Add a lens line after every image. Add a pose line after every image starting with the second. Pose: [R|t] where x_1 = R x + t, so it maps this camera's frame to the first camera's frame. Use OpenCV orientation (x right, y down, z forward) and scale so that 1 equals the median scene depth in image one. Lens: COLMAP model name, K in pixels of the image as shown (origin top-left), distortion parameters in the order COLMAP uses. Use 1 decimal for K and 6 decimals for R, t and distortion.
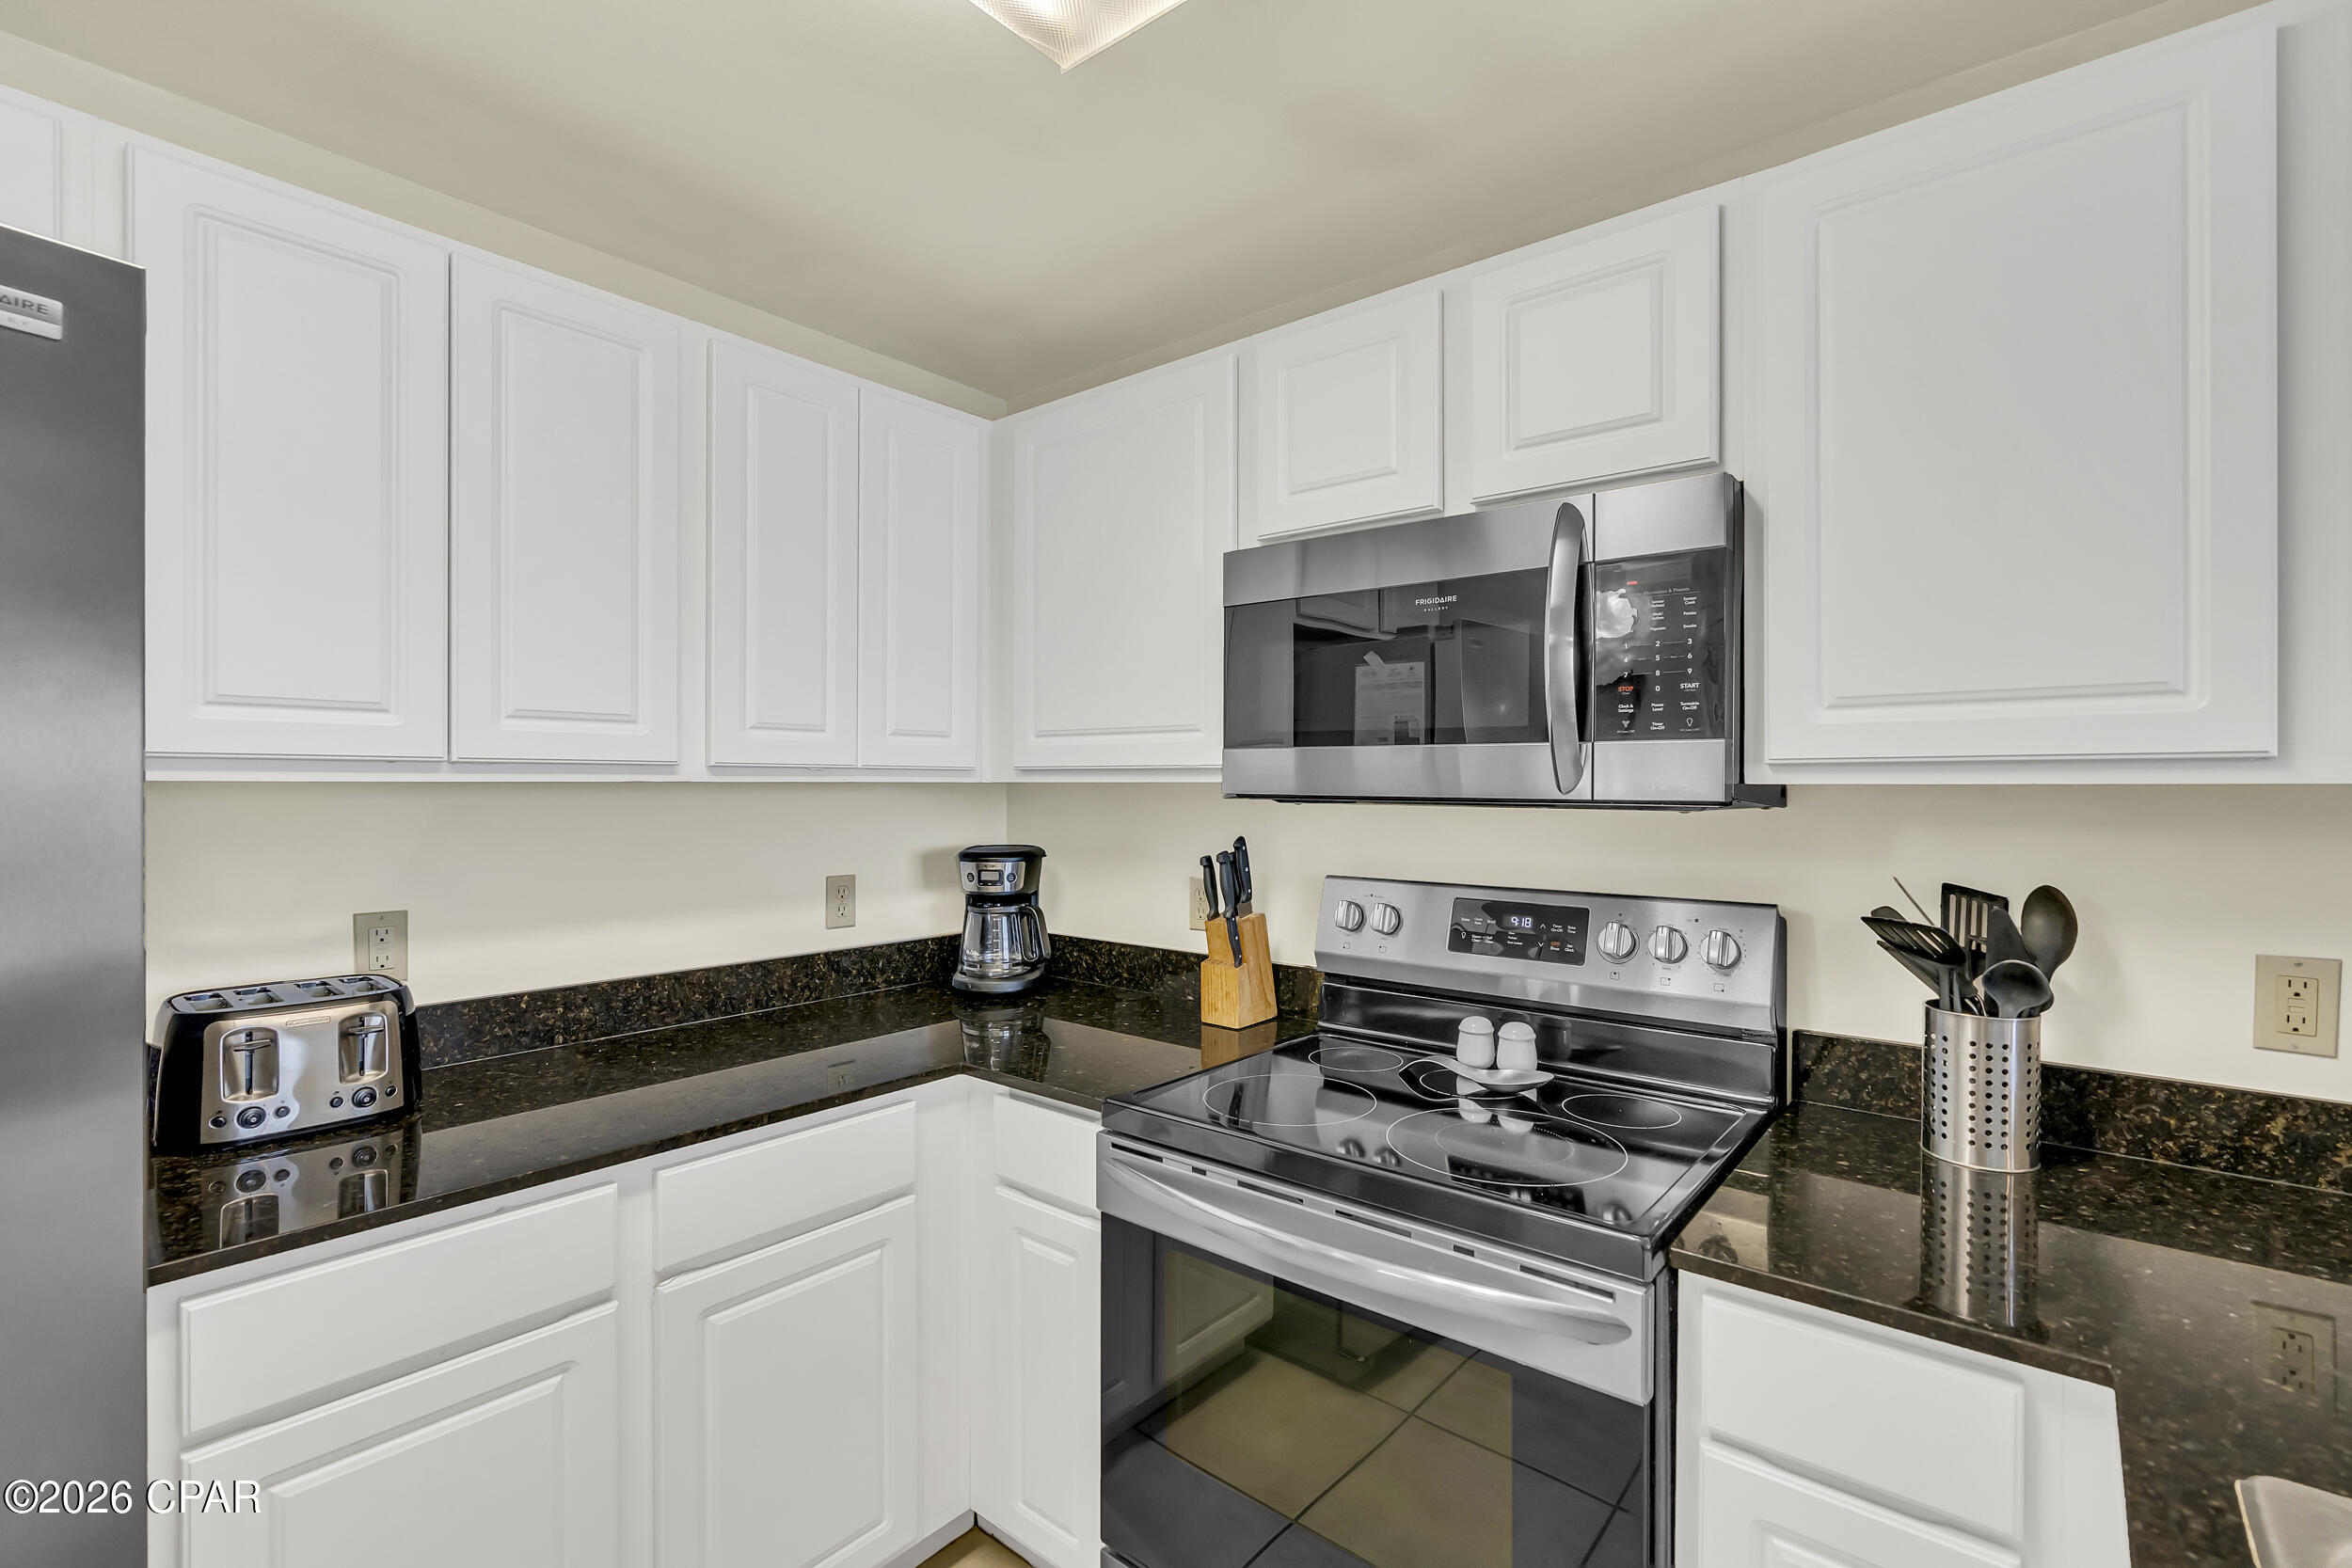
lens RADIAL K [[1075.9, 0, 1176.0], [0, 1075.9, 784.0], [0, 0, 1]] dist [-0.001331, -0.000088]
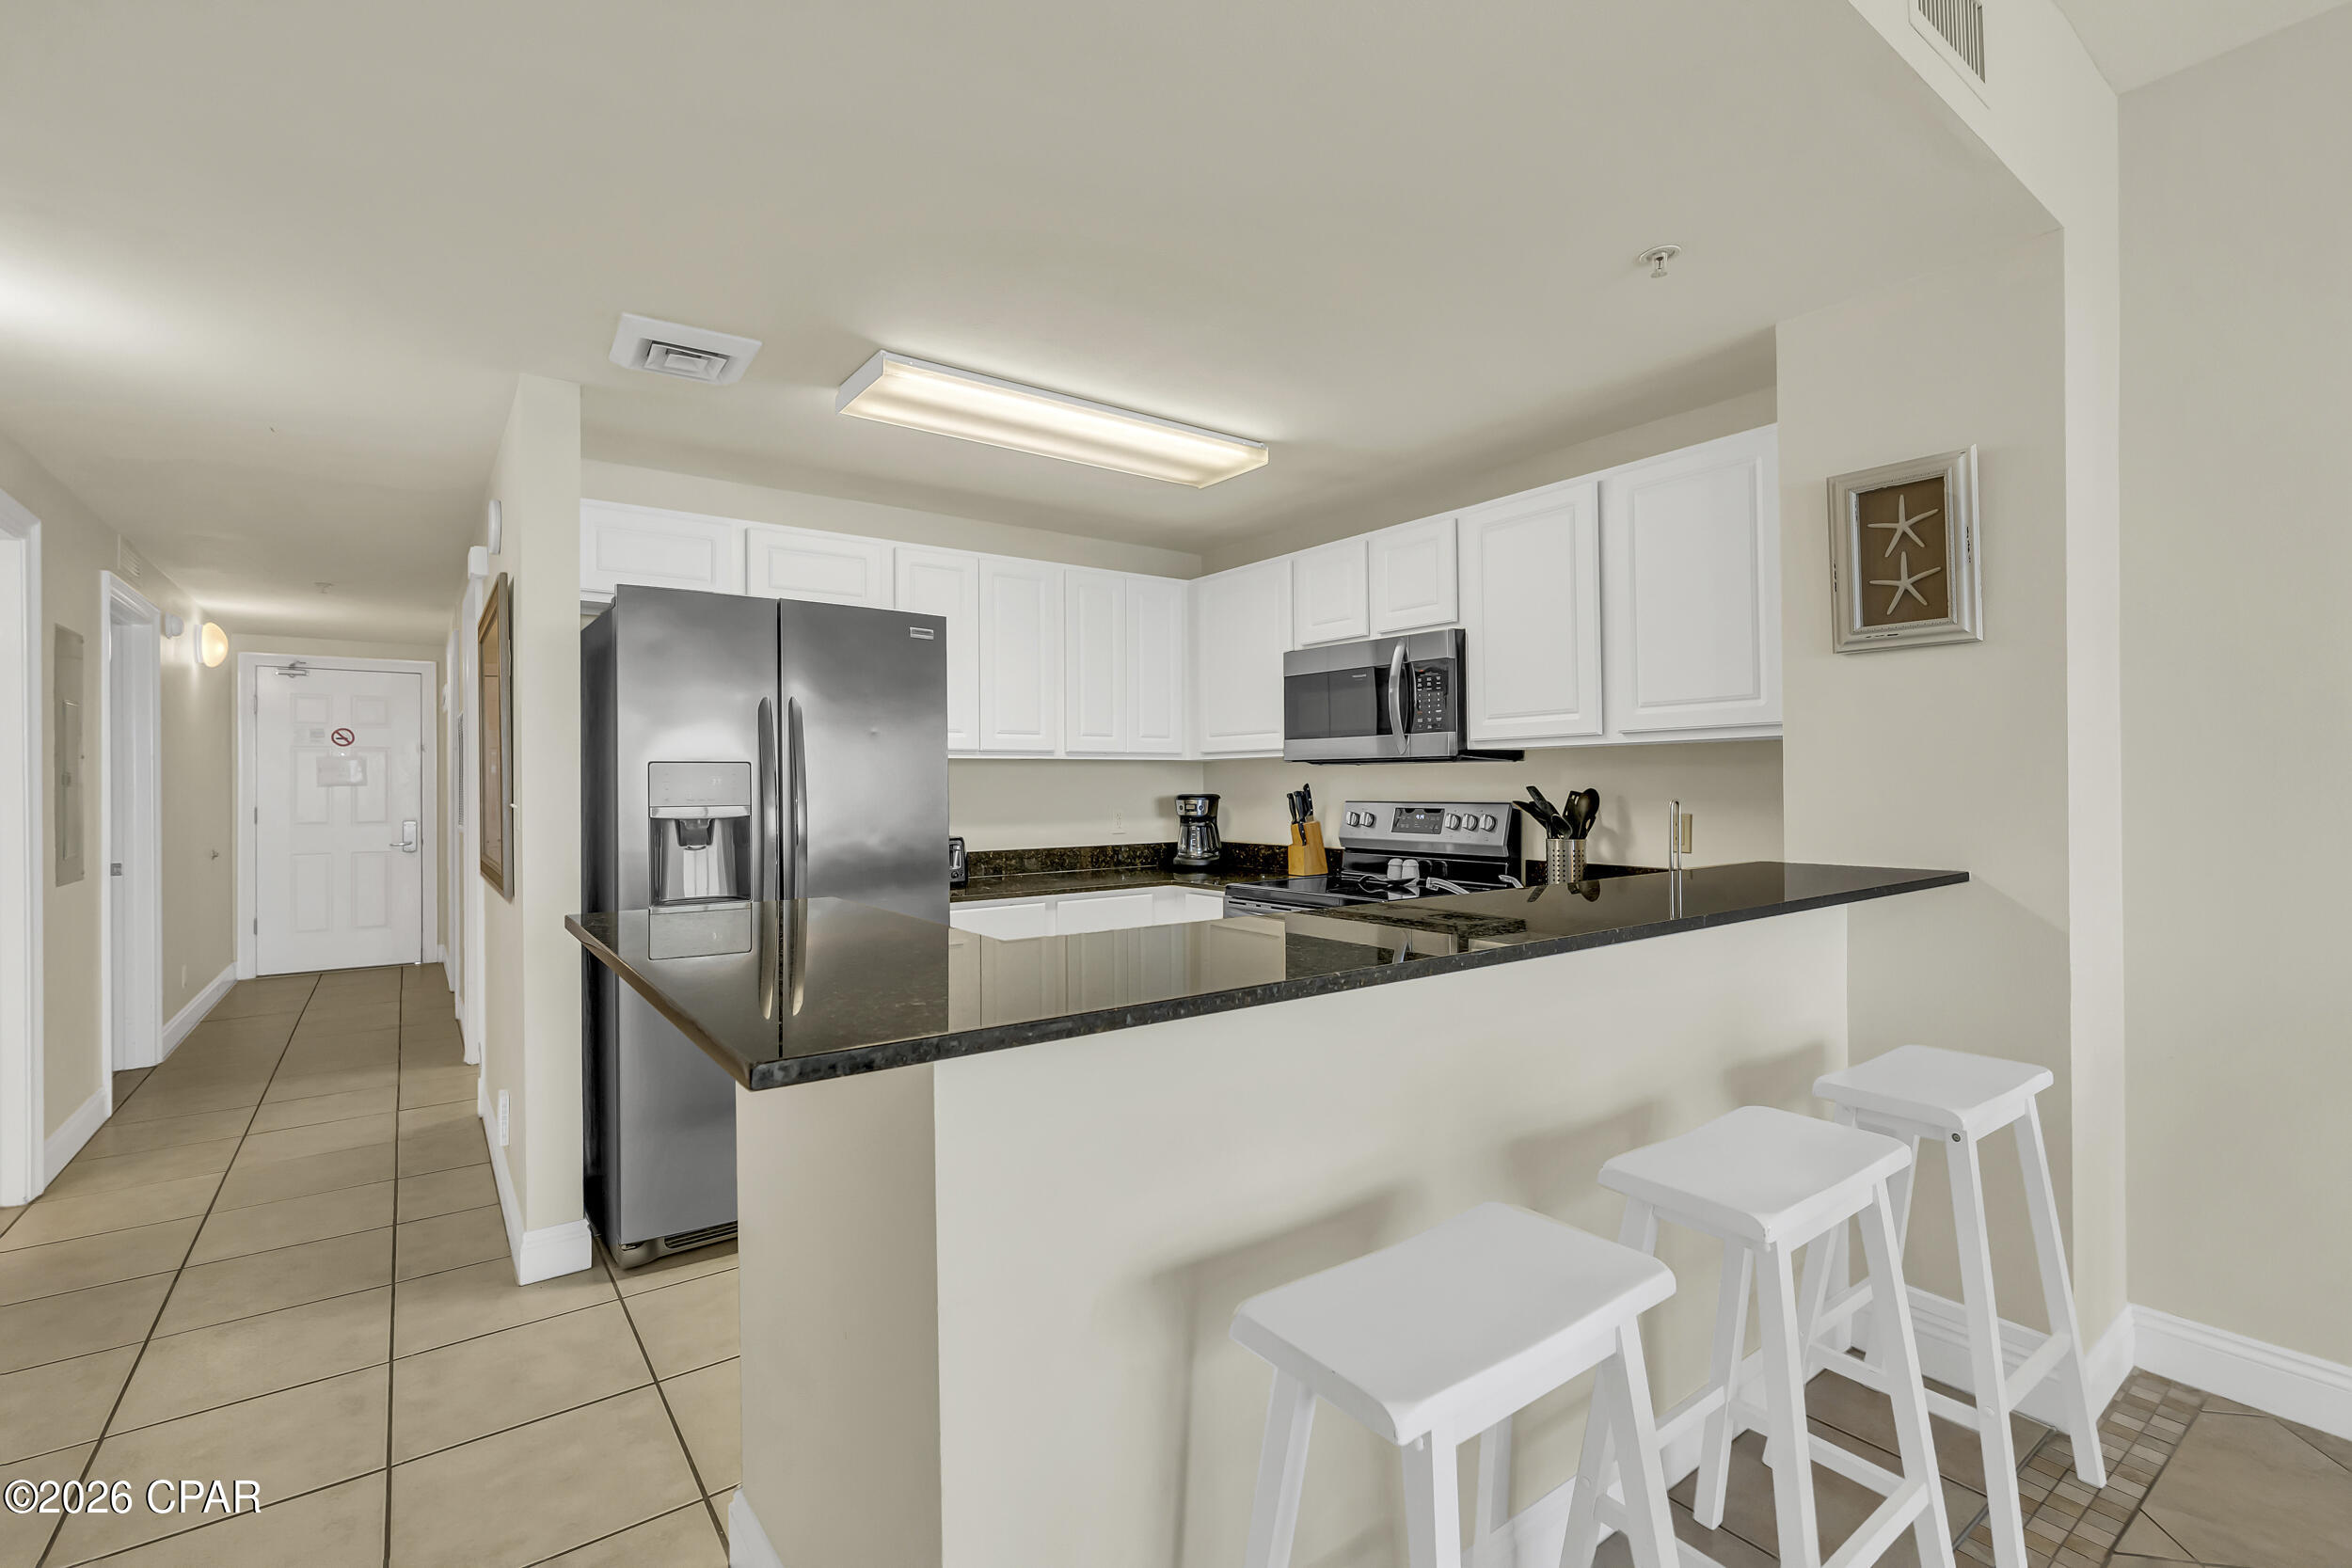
lens RADIAL K [[1054.4, 0, 1163.7], [0, 1054.4, 786.9], [0, 0, 1]] dist [-0.003464, -0.000099]
pose [[0.970111, -0.009923, -0.242457, 0.283073], [0.010733, 0.999940, 0.002017, 0.048602], [0.242423, -0.004559, 0.970160, -1.014306]]
